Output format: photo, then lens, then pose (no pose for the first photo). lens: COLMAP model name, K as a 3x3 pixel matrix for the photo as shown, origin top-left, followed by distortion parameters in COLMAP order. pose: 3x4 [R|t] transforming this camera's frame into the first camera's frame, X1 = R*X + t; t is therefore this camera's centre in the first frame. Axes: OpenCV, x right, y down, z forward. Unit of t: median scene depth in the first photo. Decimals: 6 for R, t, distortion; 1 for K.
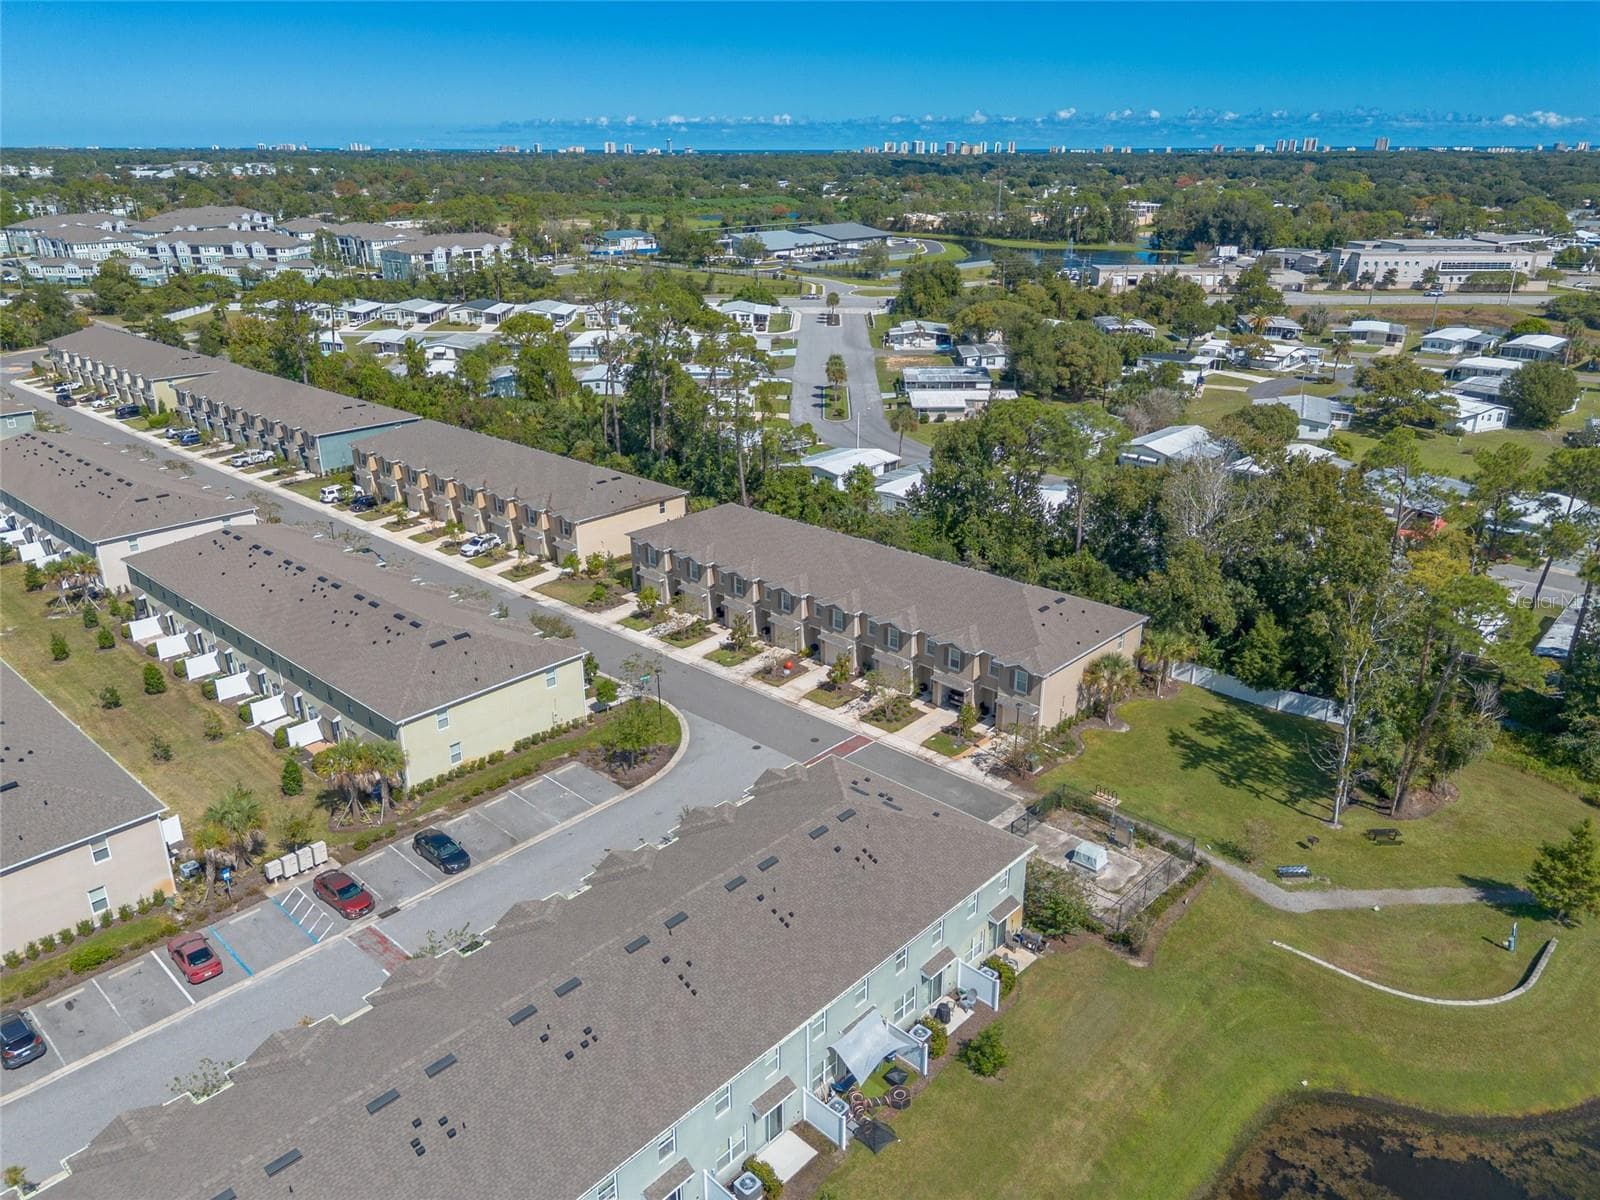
lens RADIAL K [[1148.1, 0, 797.7], [0, 1148.1, 601.4], [0, 0, 1]] dist [0.072435, -0.072886]
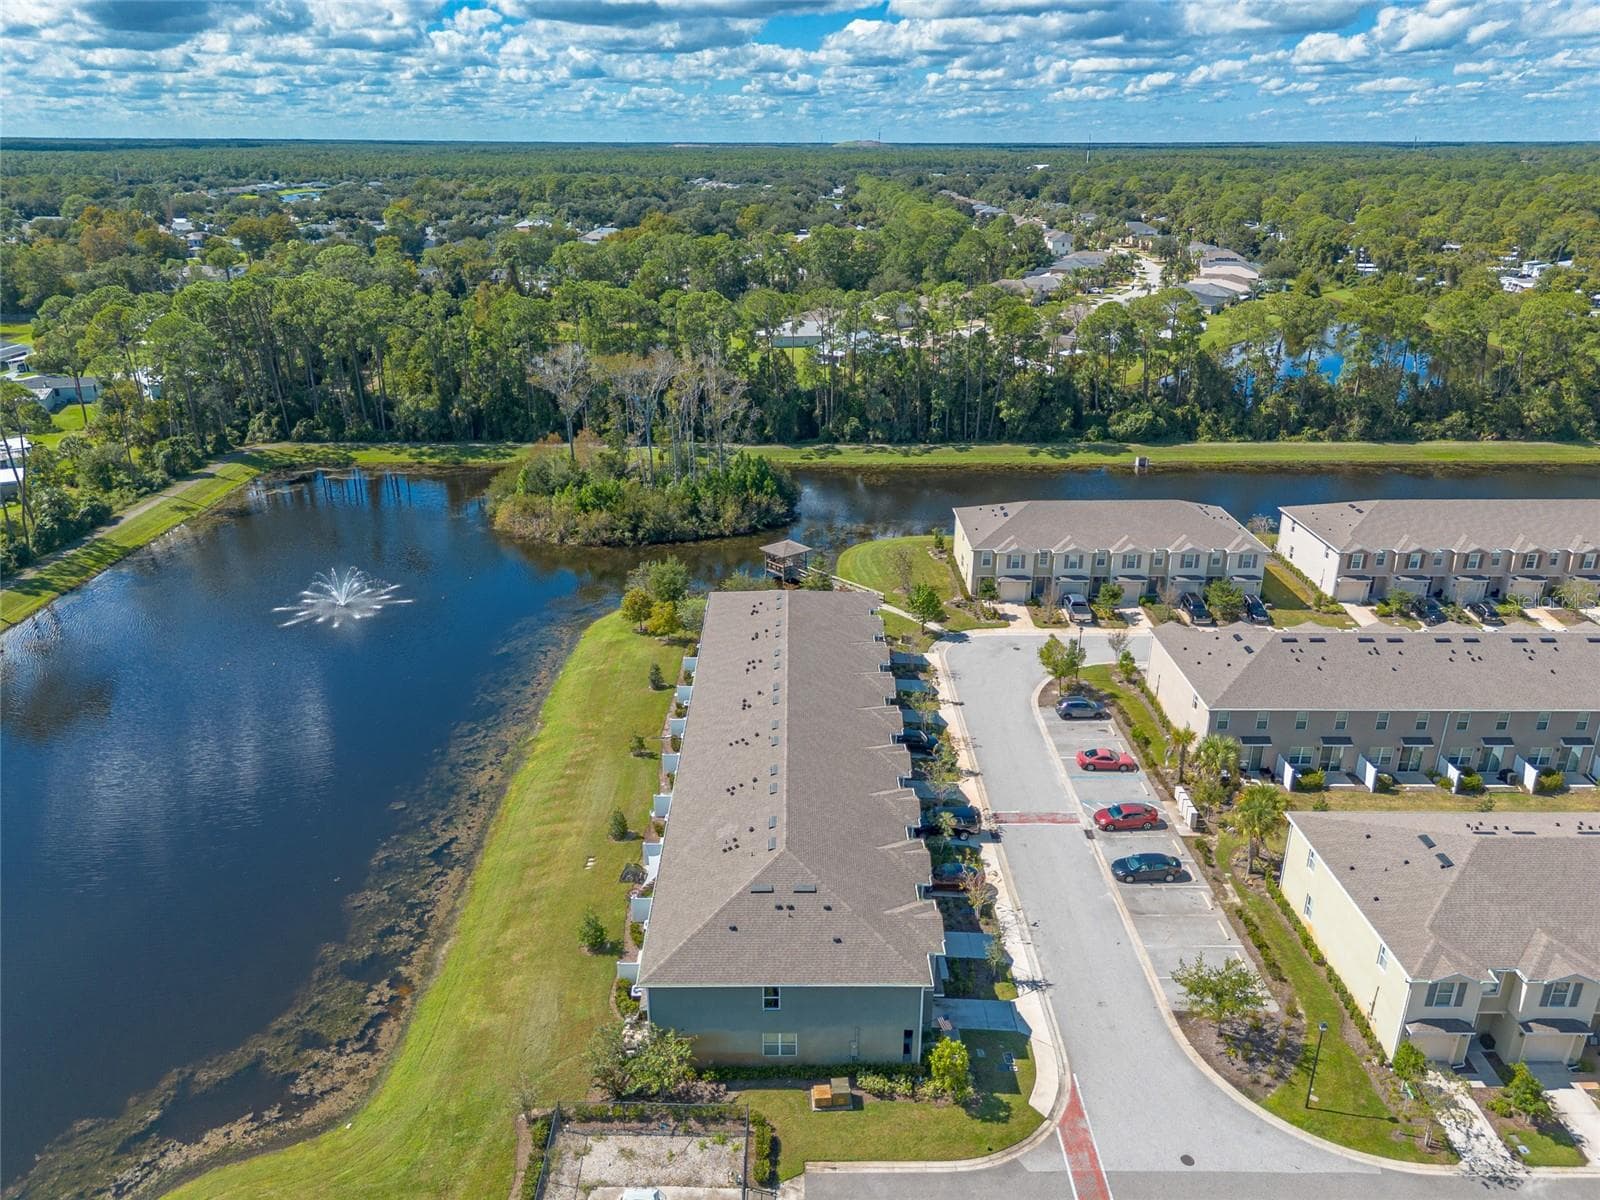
lens RADIAL K [[1148.1, 0, 797.7], [0, 1148.1, 601.4], [0, 0, 1]] dist [0.072435, -0.072886]
pose [[-0.729334, 0.259472, -0.633045, 0.364354], [-0.247082, 0.762947, 0.597380, -0.358391], [0.637983, 0.592103, -0.492332, 0.803046]]
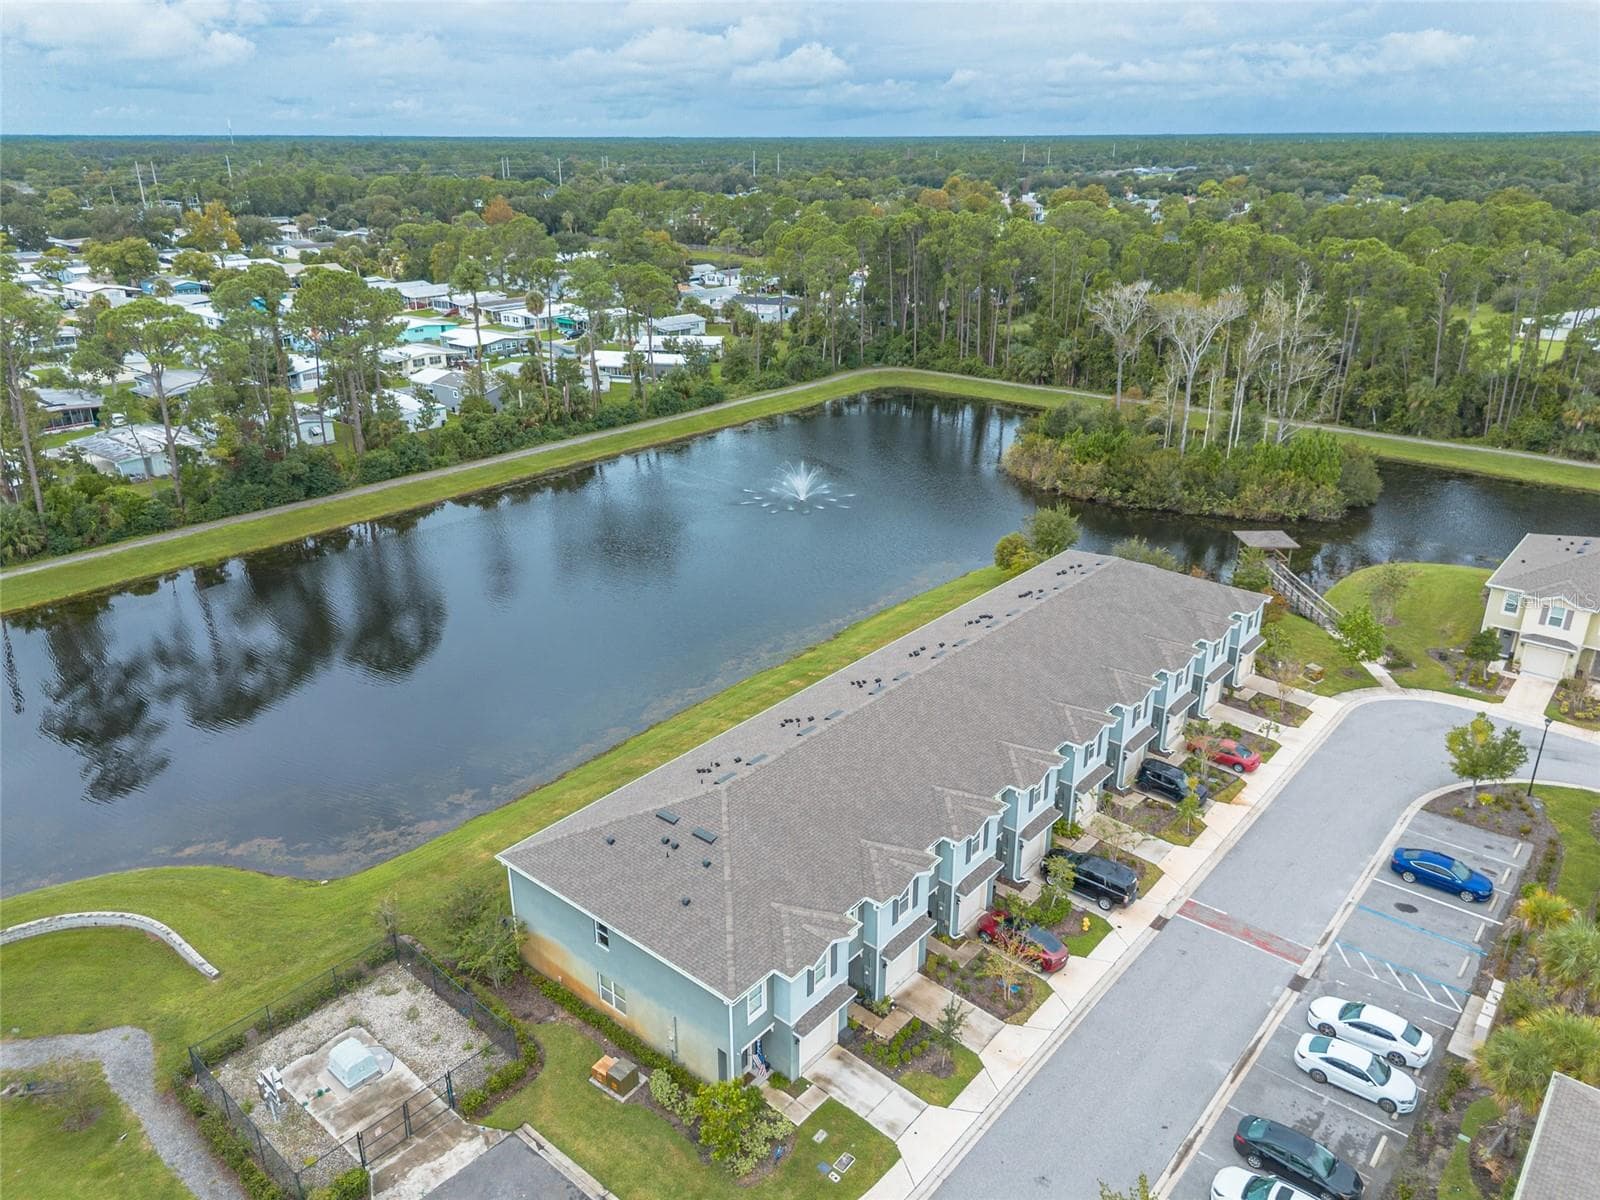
lens RADIAL K [[1140.2, 0, 797.3], [0, 1140.2, 602.6], [0, 0, 1]] dist [0.063473, -0.061819]
pose [[-0.999116, 0.026079, -0.032966, 0.005470], [-0.003844, 0.724294, 0.689481, -0.292449], [0.041858, 0.688998, -0.723553, 0.879199]]
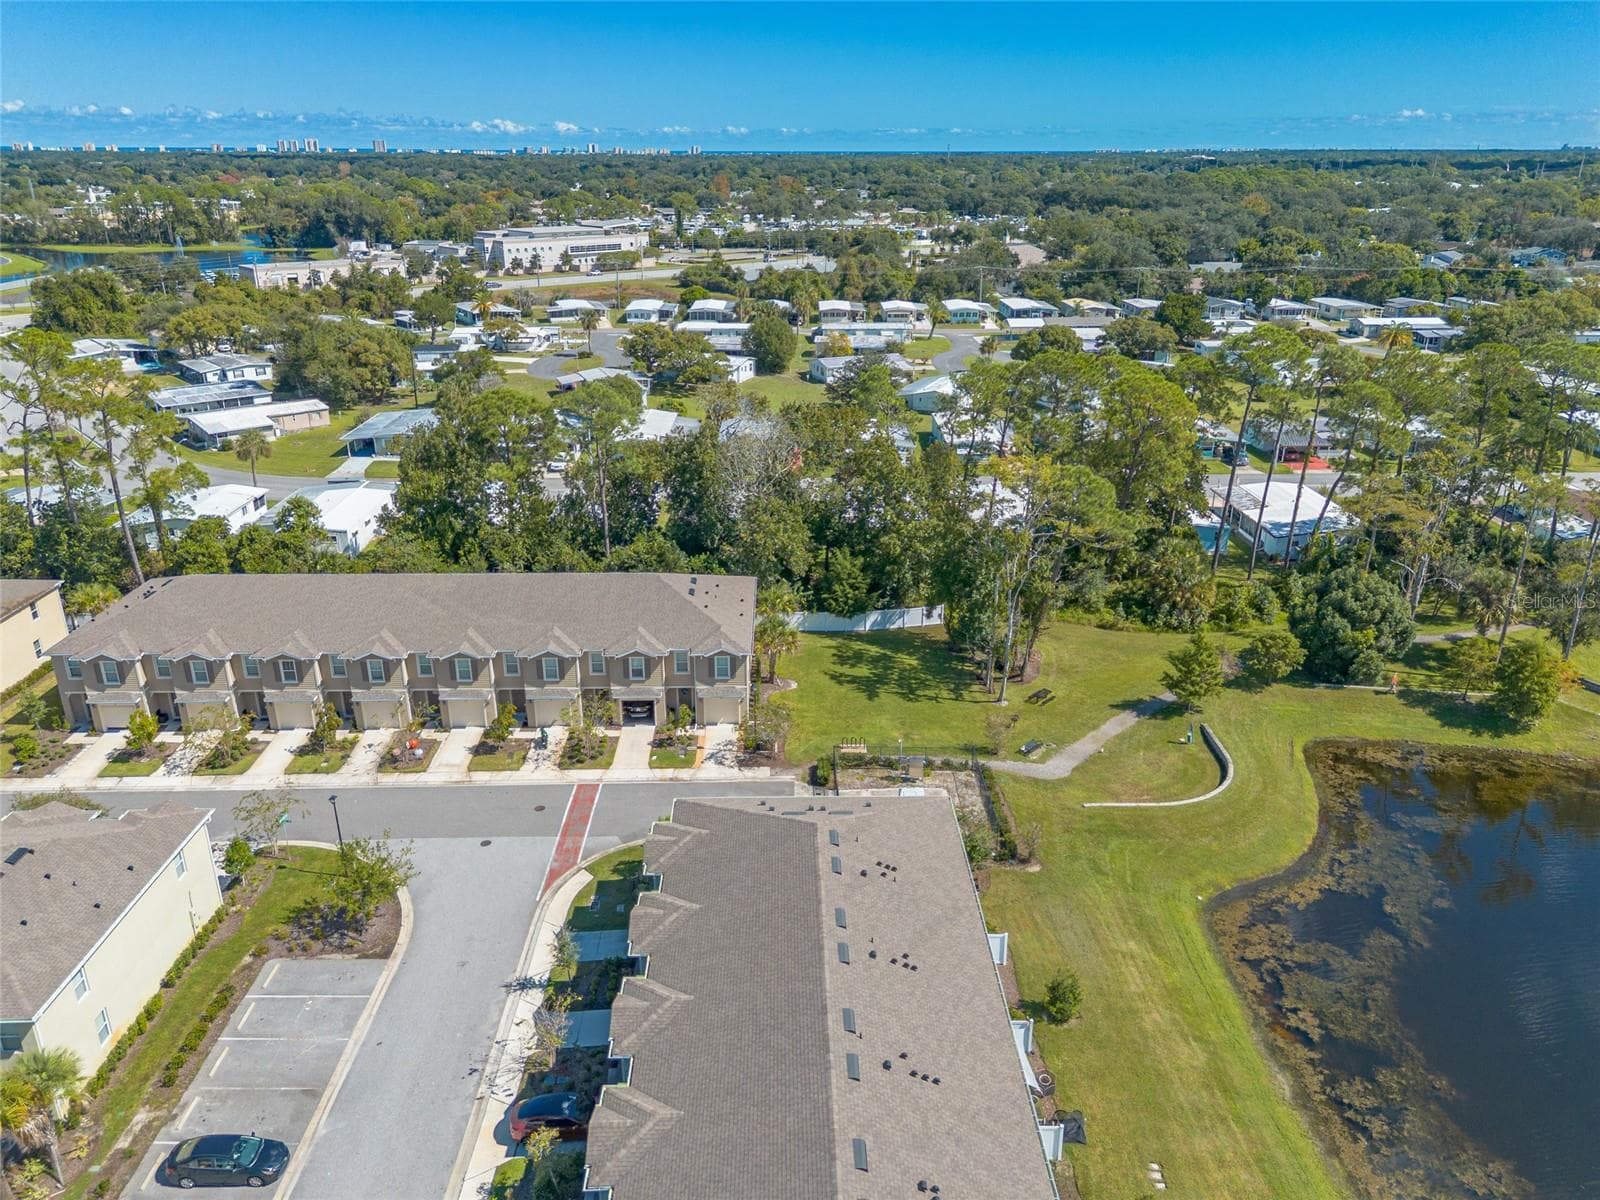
lens RADIAL K [[1148.1, 0, 797.7], [0, 1148.1, 601.4], [0, 0, 1]] dist [0.072435, -0.072886]
pose [[0.724233, -0.250684, 0.642374, -0.285268], [0.251151, 0.963485, 0.092841, -0.044092], [-0.642191, 0.094094, 0.760747, 0.188514]]
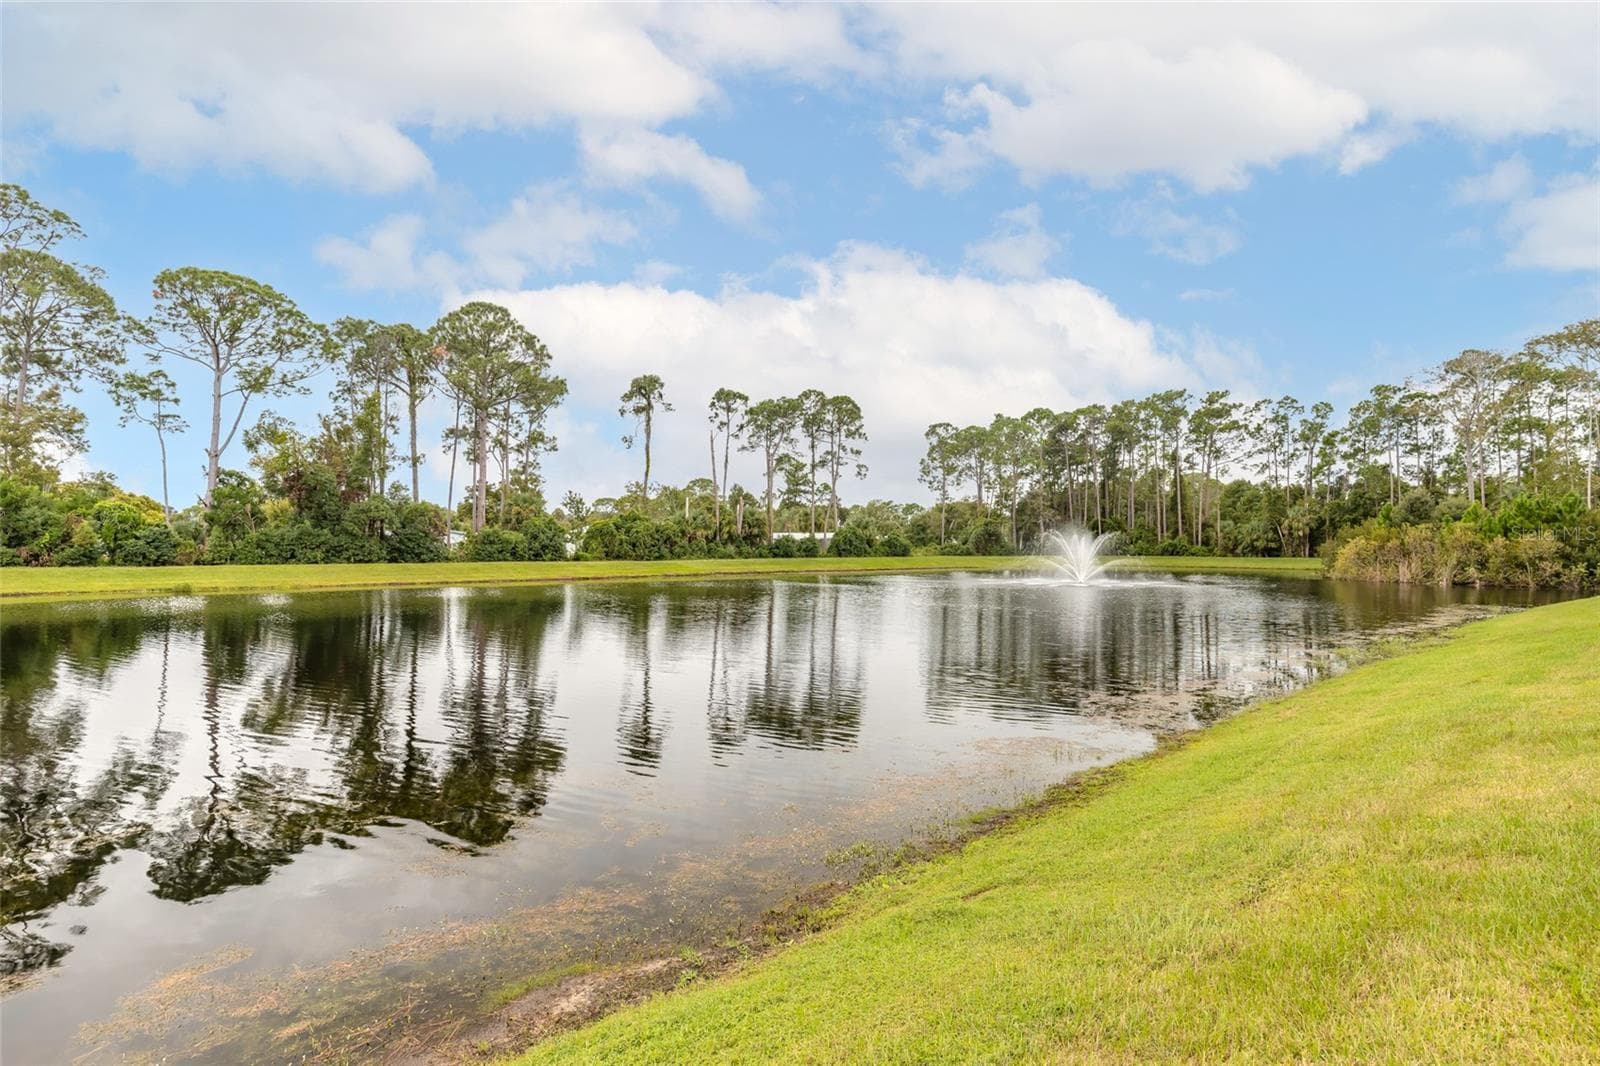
lens RADIAL K [[850.6, 0, 800.0], [0, 850.6, 533.0], [0, 0, 1]] dist [0.003485, -0.000011]
pose [[-0.998497, 0.003506, 0.054686, 0.126467], [0.022329, 0.937376, 0.347603, 0.209704], [-0.050043, 0.348302, -0.936046, 0.501604]]
